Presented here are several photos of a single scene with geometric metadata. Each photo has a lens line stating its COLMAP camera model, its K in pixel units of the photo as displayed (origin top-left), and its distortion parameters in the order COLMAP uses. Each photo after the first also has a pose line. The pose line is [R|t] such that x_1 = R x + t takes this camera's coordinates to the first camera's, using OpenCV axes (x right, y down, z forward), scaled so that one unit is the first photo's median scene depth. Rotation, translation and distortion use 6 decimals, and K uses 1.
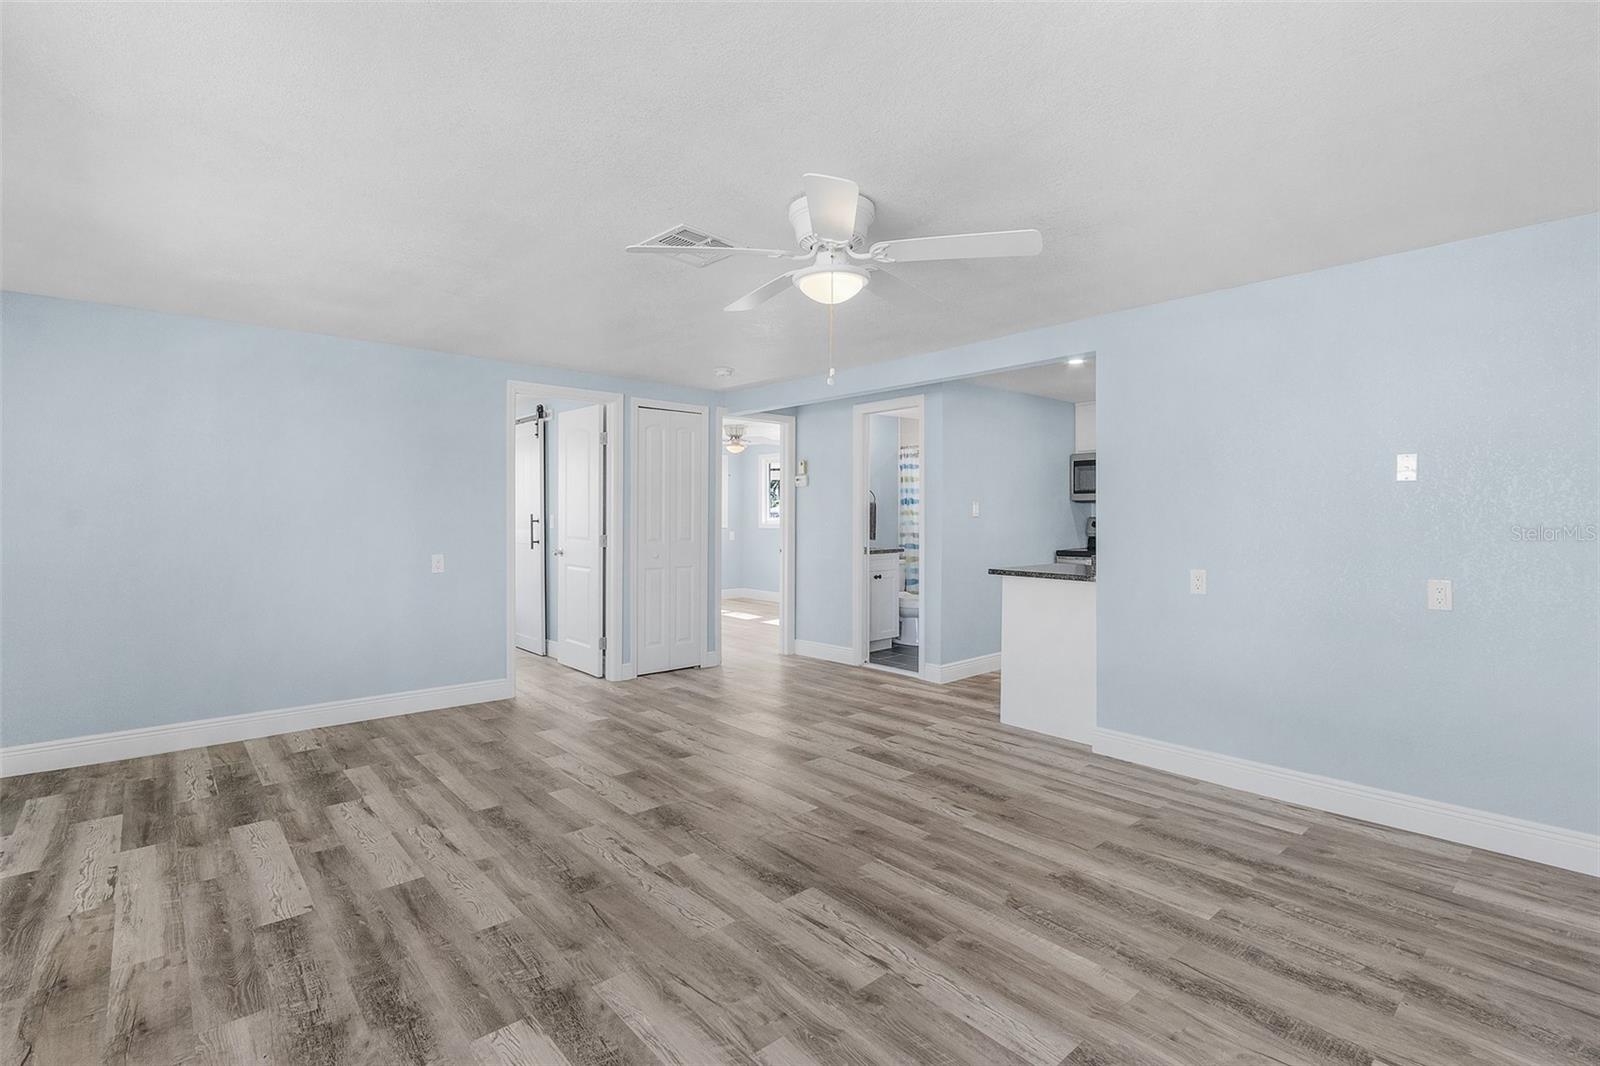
lens RADIAL K [[717.9, 0, 800.0], [0, 717.9, 533.0], [0, 0, 1]] dist [0.001553, 0.000012]
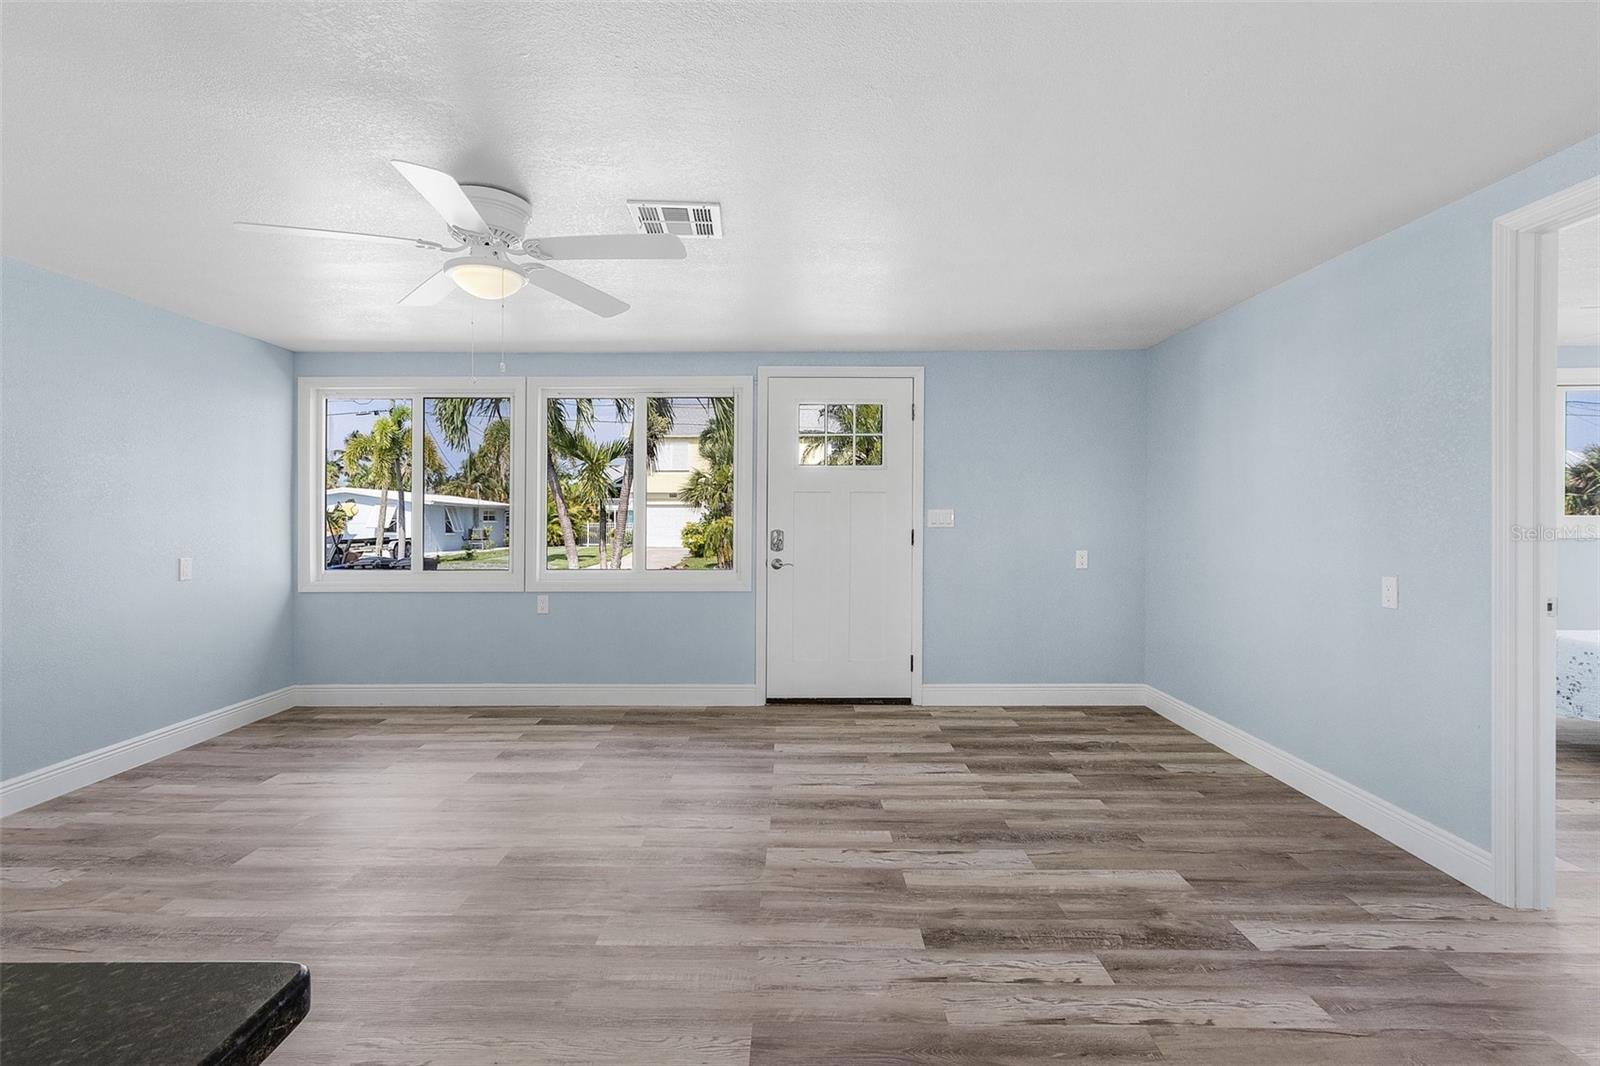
lens RADIAL K [[739.1, 0, 794.5], [0, 739.1, 525.2], [0, 0, 1]] dist [0.002825, -0.000561]
pose [[-0.667267, 0.009926, -0.744752, 0.374209], [-0.012949, 0.999605, 0.024924, -0.028340], [0.744706, 0.026275, -0.666876, 1.440460]]
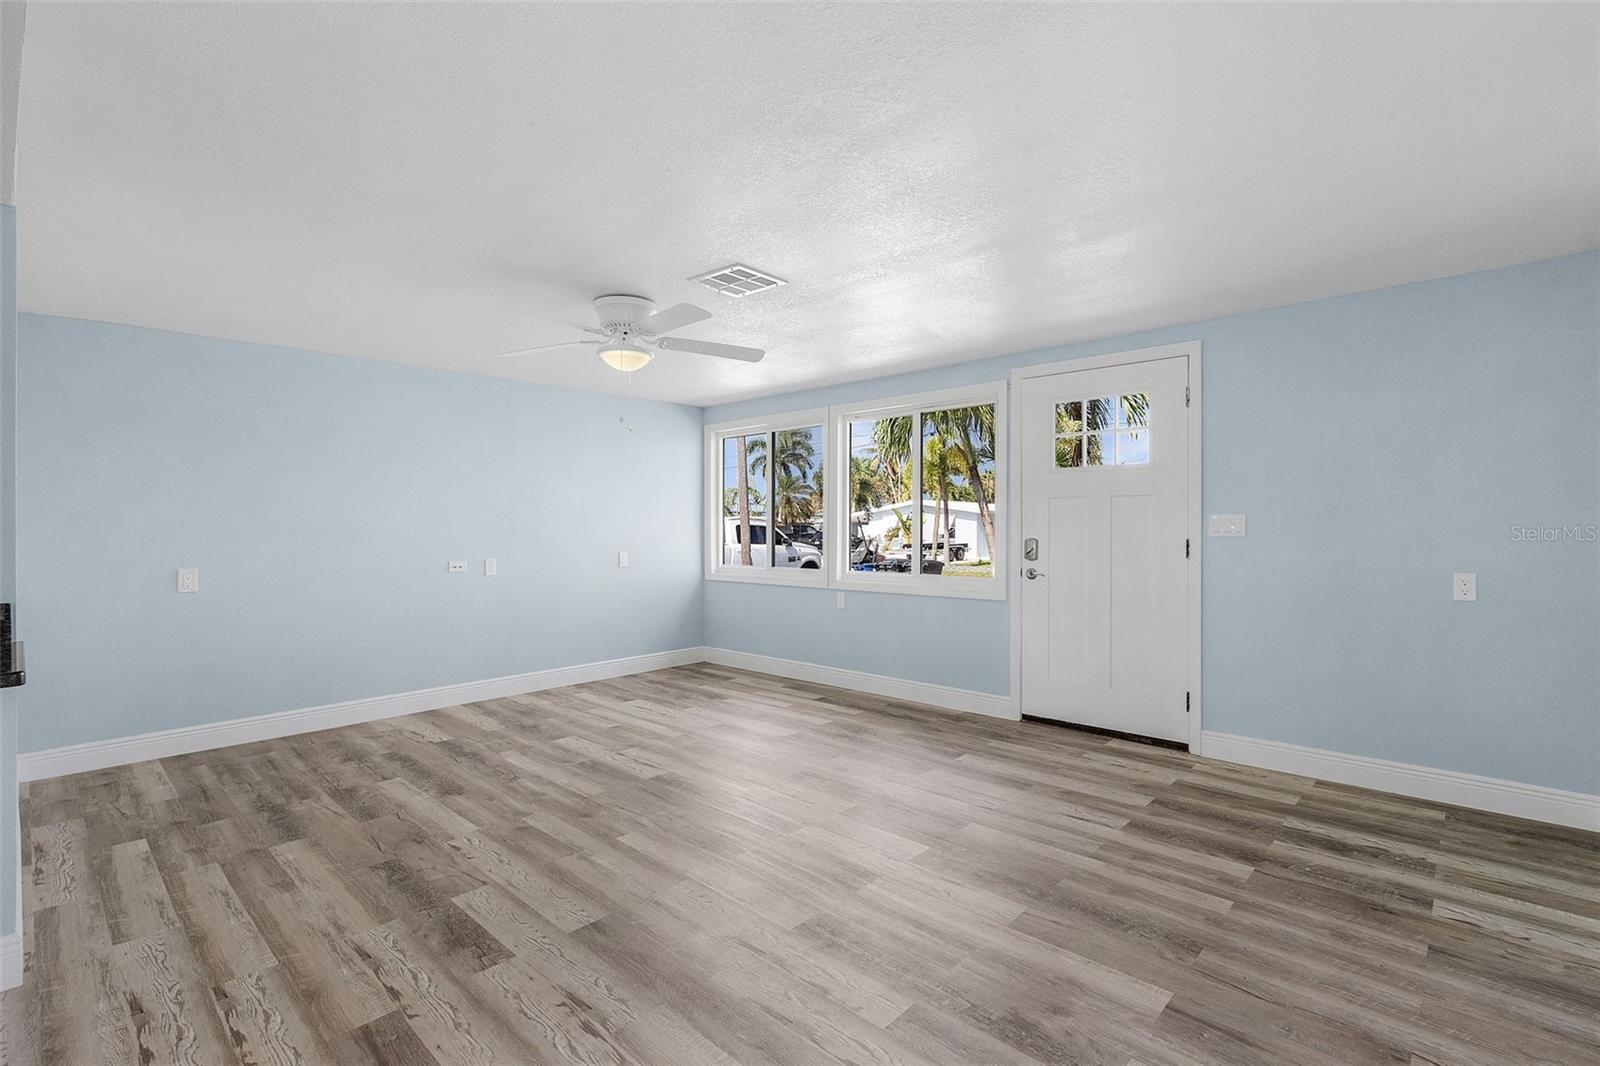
lens RADIAL K [[739.1, 0, 794.5], [0, 739.1, 525.2], [0, 0, 1]] dist [0.002825, -0.000561]
pose [[-0.996394, 0.005891, -0.084648, -0.113660], [0.004315, 0.999814, 0.018784, -0.034439], [0.084742, 0.018351, -0.996234, 1.774507]]
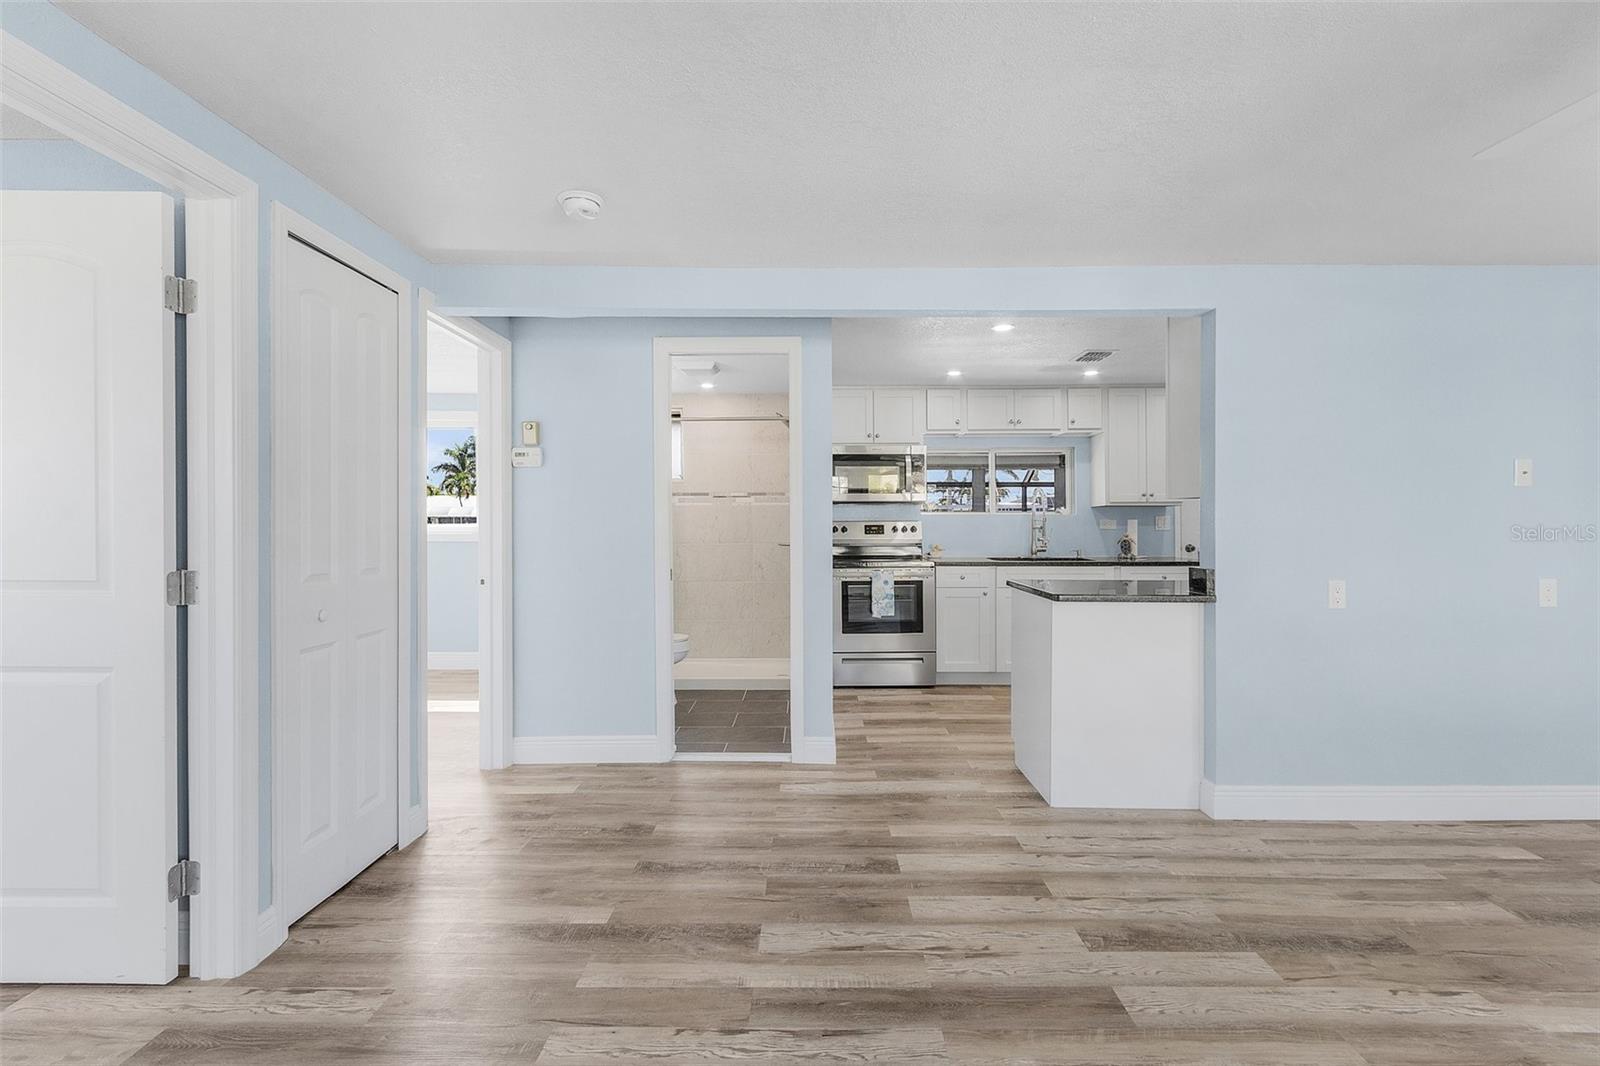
lens RADIAL K [[739.1, 0, 794.5], [0, 739.1, 525.2], [0, 0, 1]] dist [0.002825, -0.000561]
pose [[0.678392, -0.007134, 0.734666, -0.562190], [0.017668, 0.999822, -0.006606, -0.021597], [-0.734488, 0.017462, 0.678397, 0.883658]]
